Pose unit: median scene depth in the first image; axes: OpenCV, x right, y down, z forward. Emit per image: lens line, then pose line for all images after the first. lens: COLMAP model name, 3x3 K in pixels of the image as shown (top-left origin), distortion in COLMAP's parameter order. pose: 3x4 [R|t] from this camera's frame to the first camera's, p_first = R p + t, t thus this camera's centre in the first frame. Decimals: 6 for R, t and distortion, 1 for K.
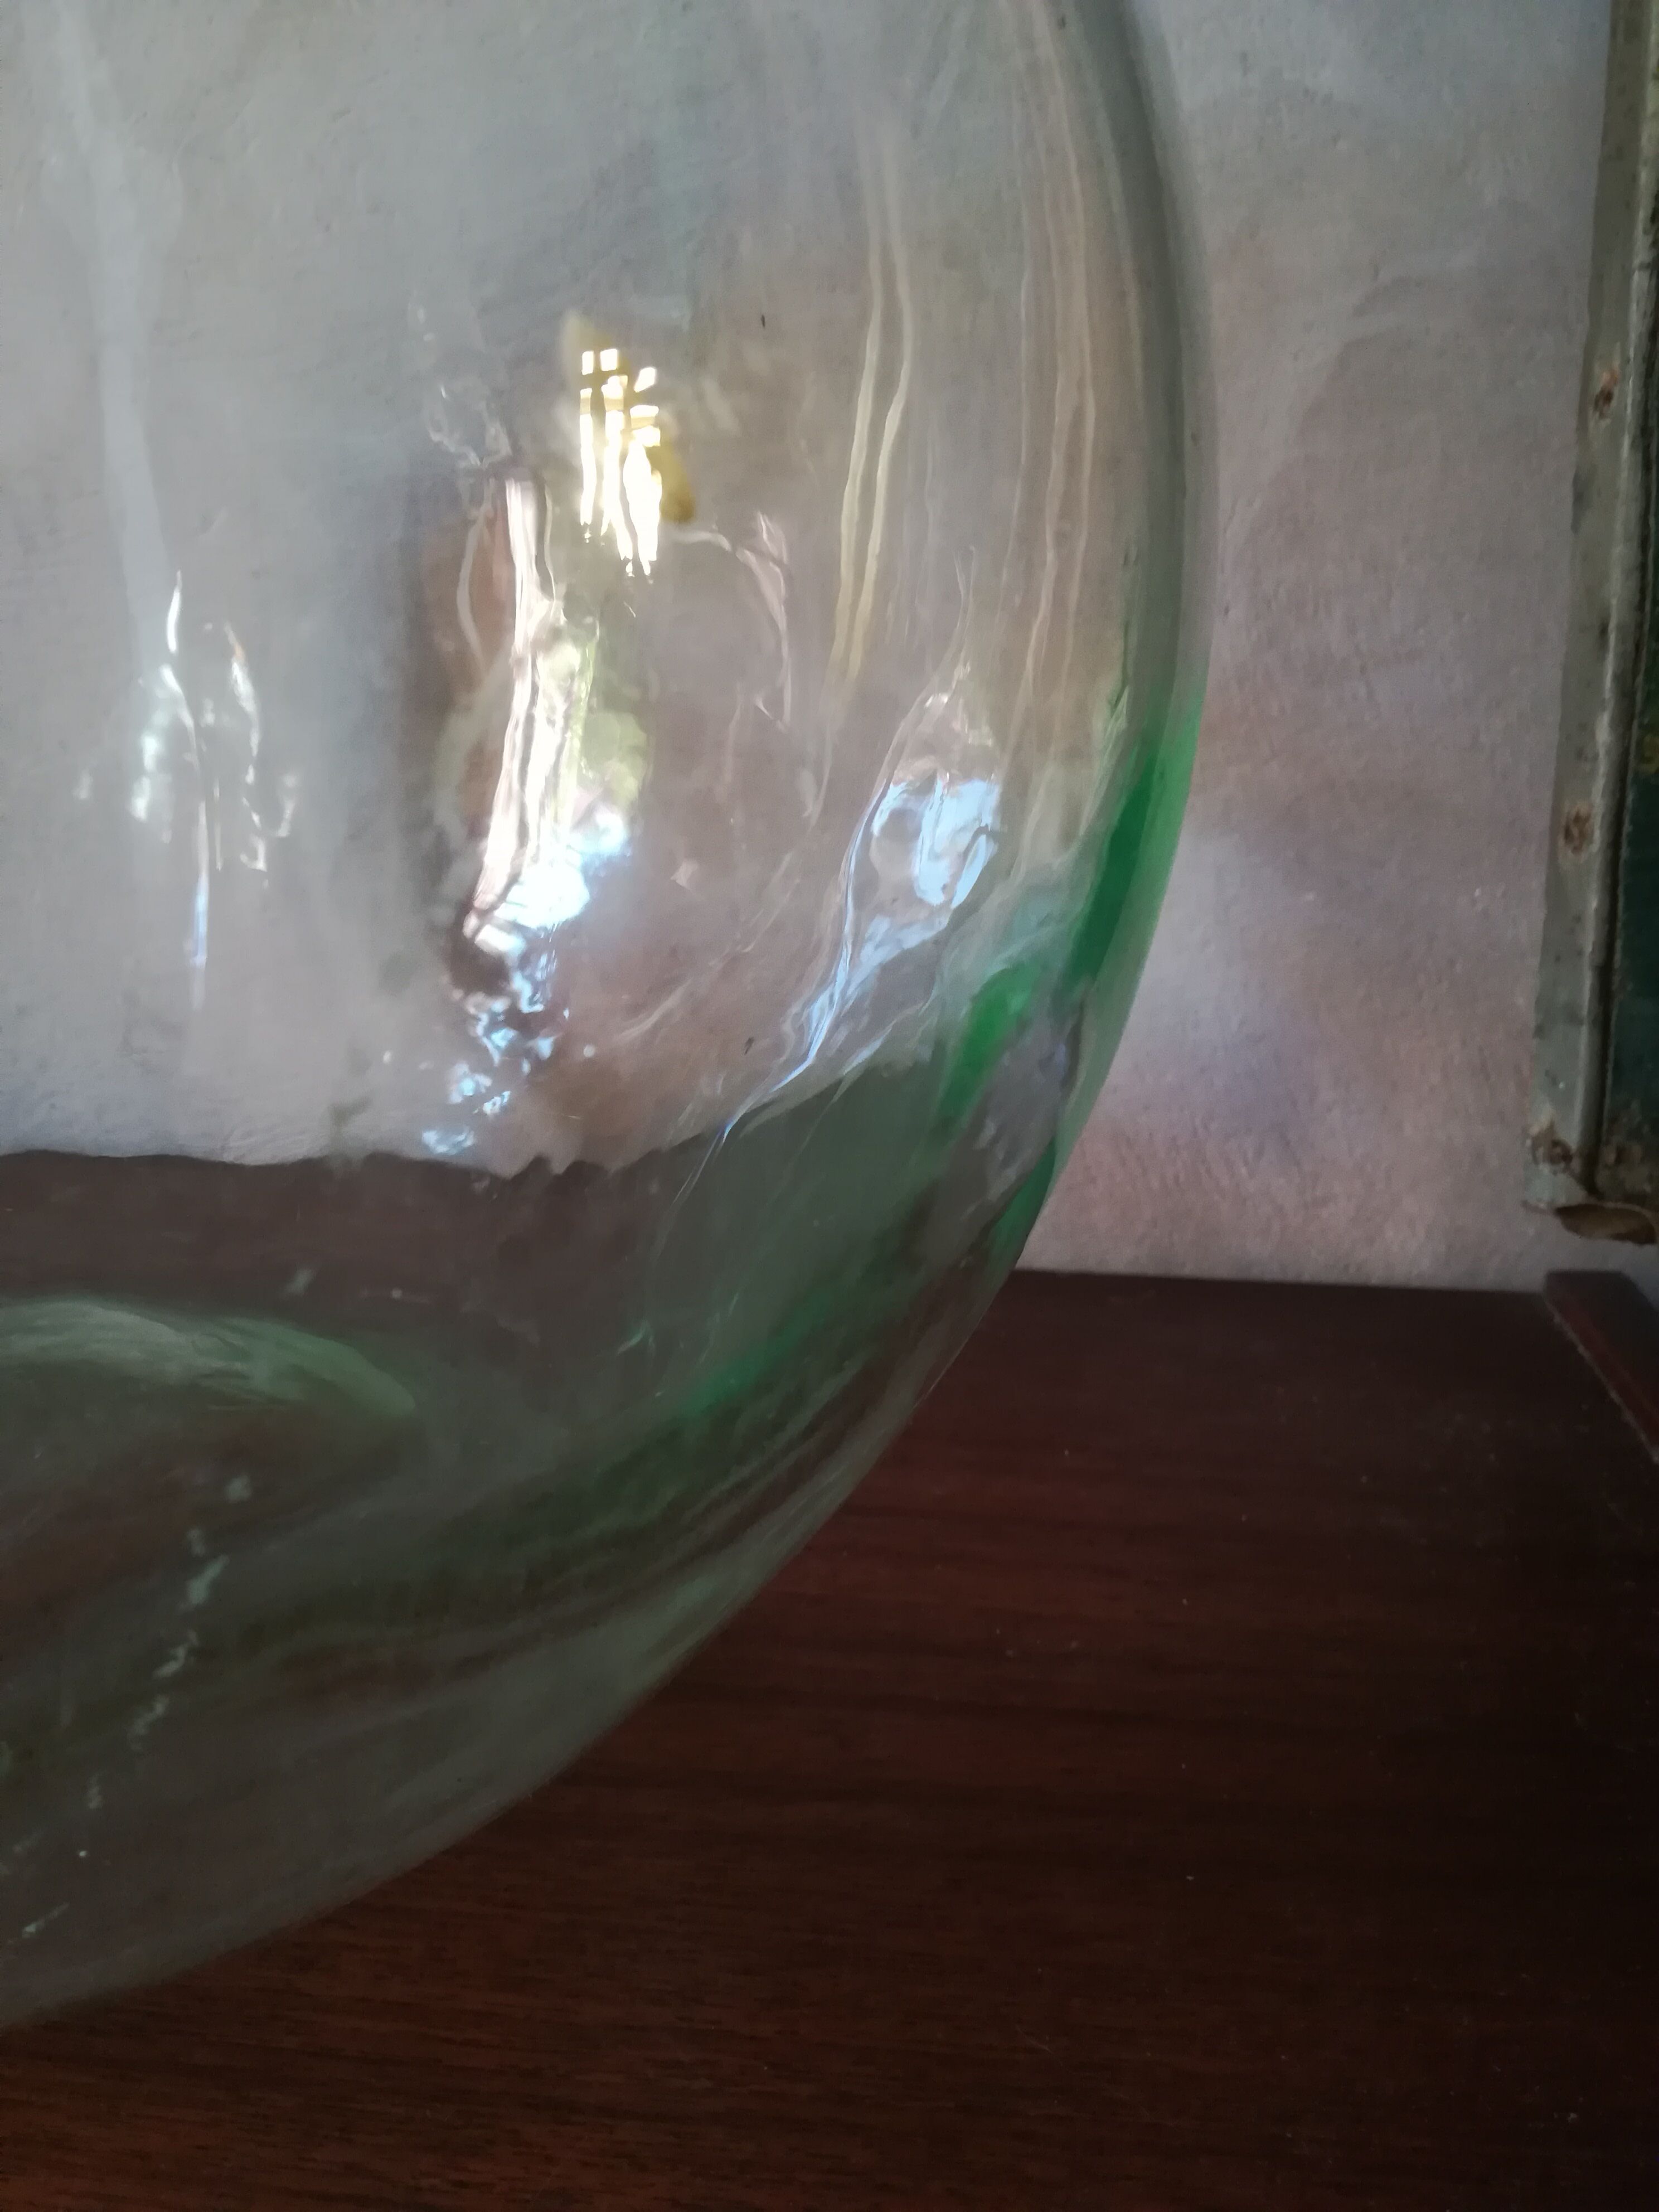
lens RADIAL K [[1409.9, 0, 829.5], [0, 1409.9, 1106.0], [0, 0, 1]] dist [-0.002681, -0.002329]
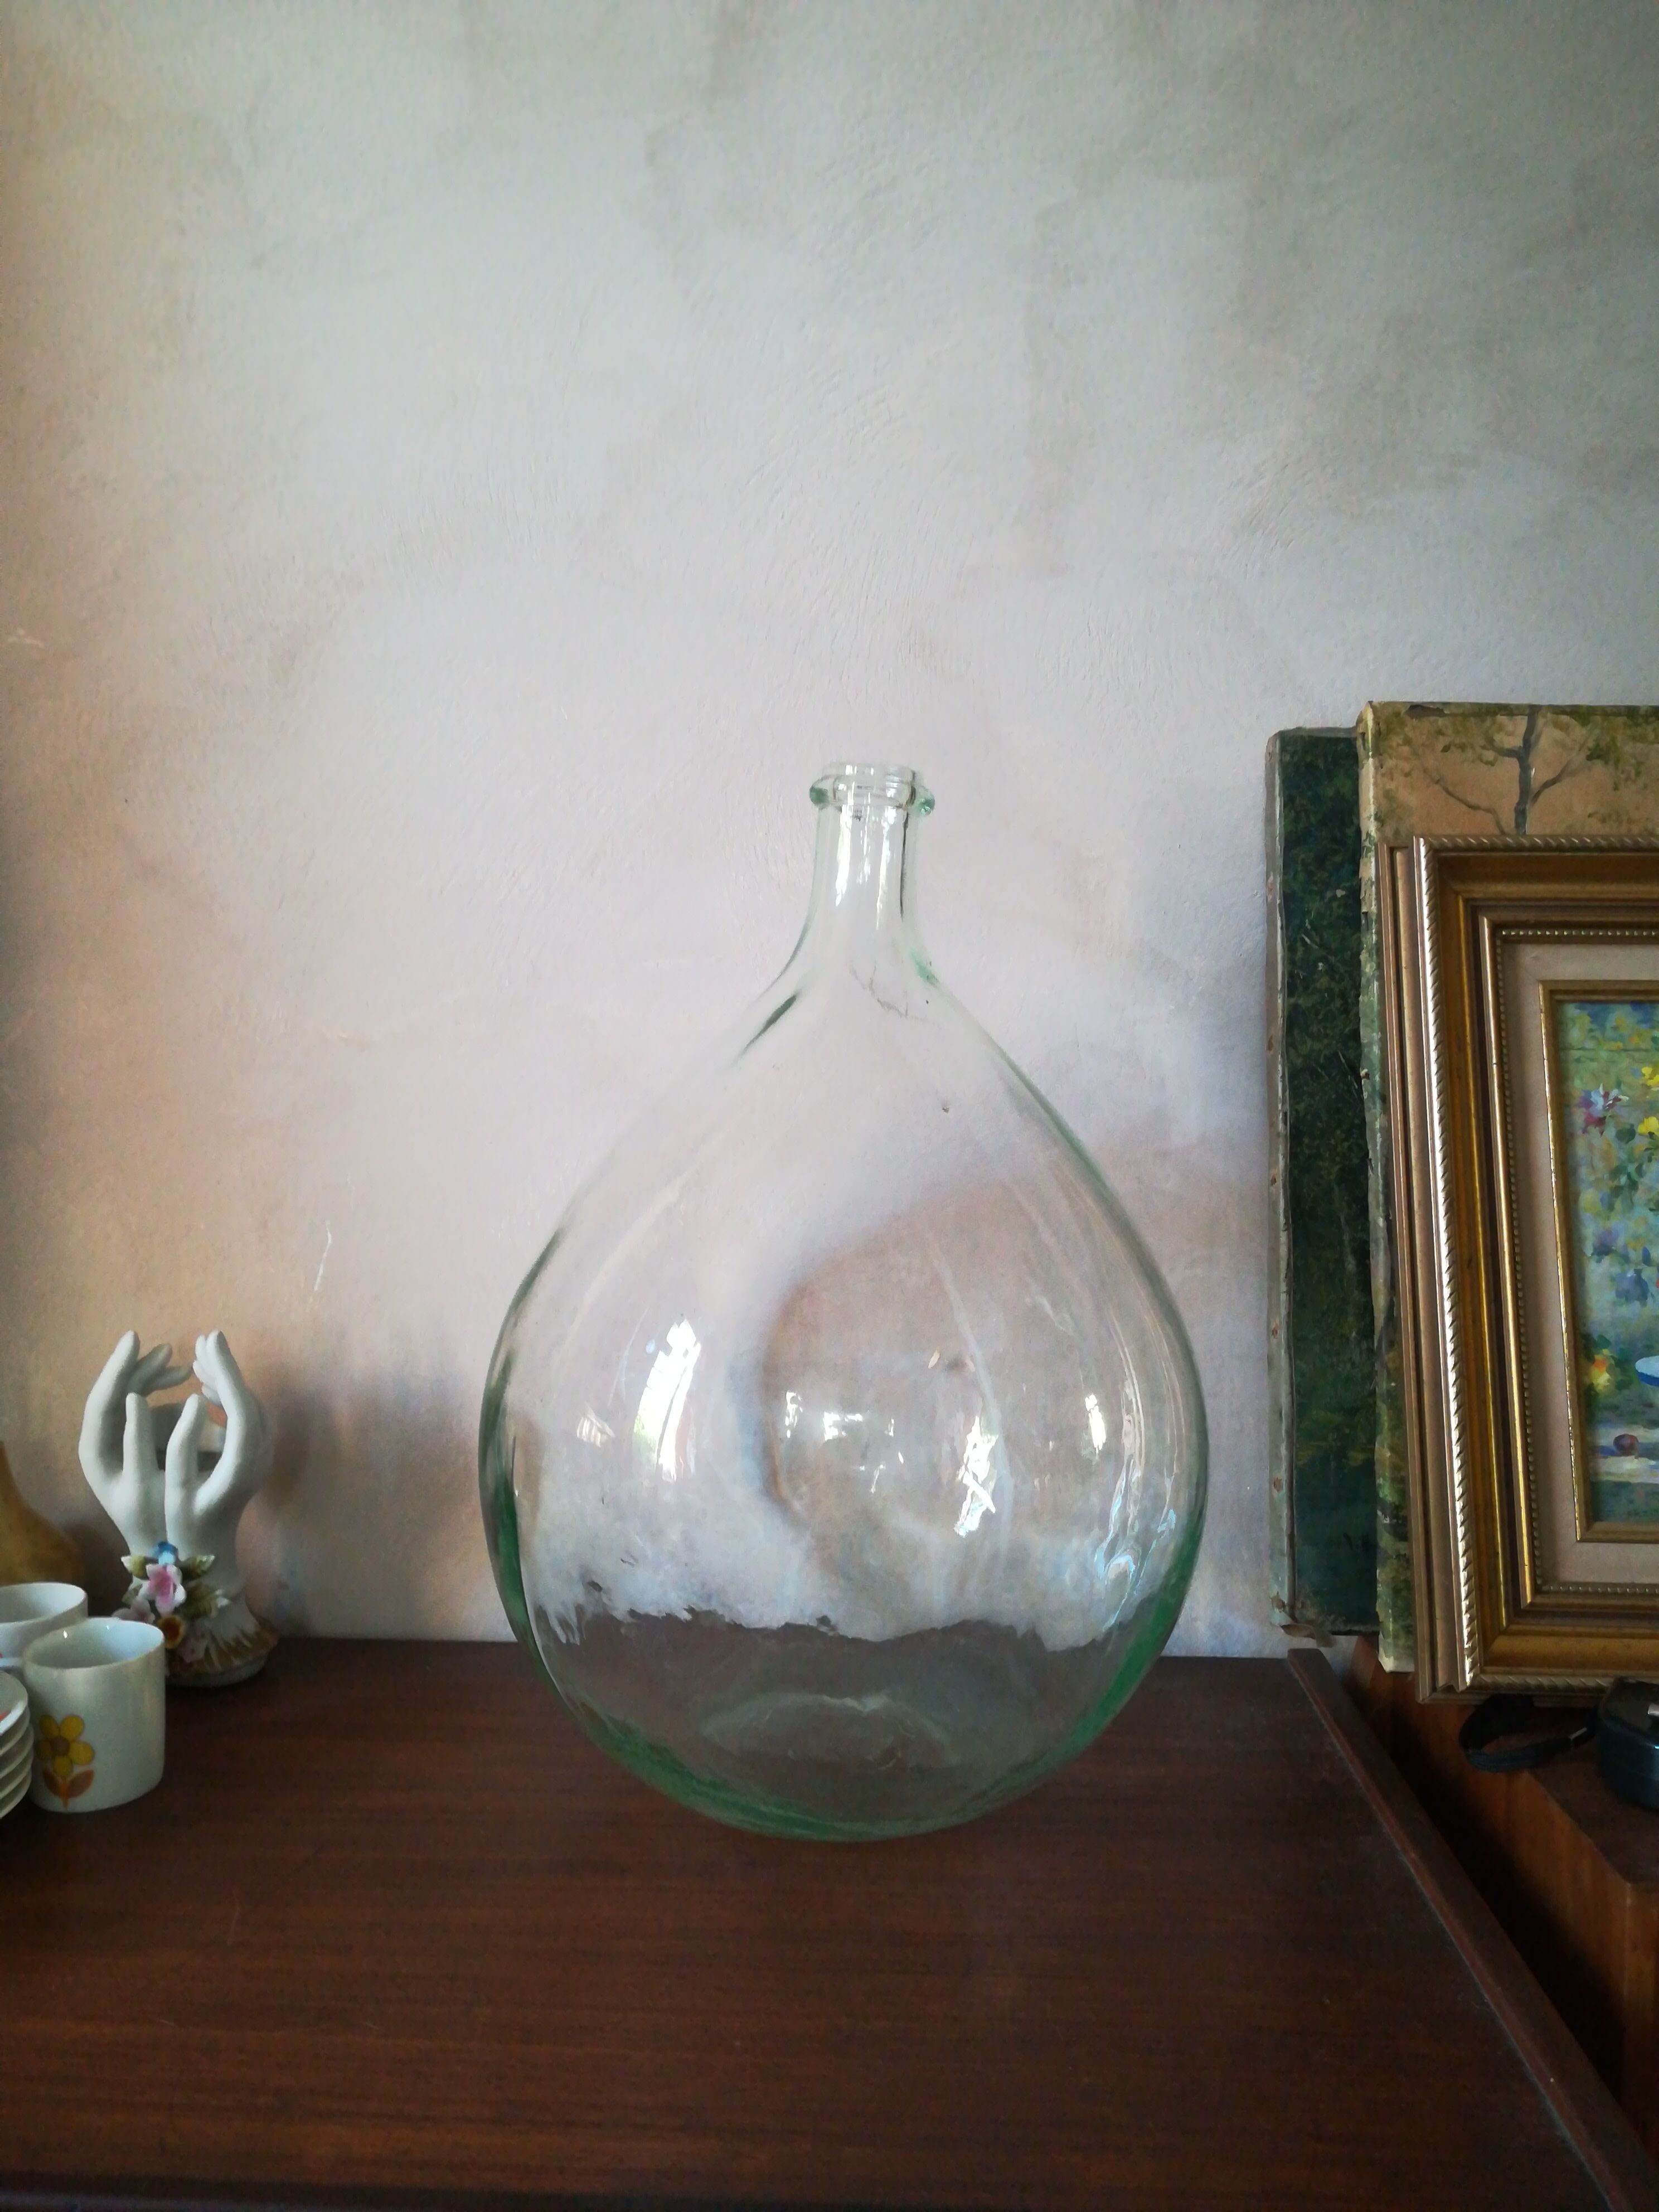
lens RADIAL K [[1409.9, 0, 829.5], [0, 1409.9, 1106.0], [0, 0, 1]] dist [-0.002681, -0.002329]
pose [[0.991991, 0.032138, 0.122153, -0.721637], [-0.001094, 0.969240, -0.246115, -0.232407], [-0.126305, 0.244010, 0.961512, -1.767416]]
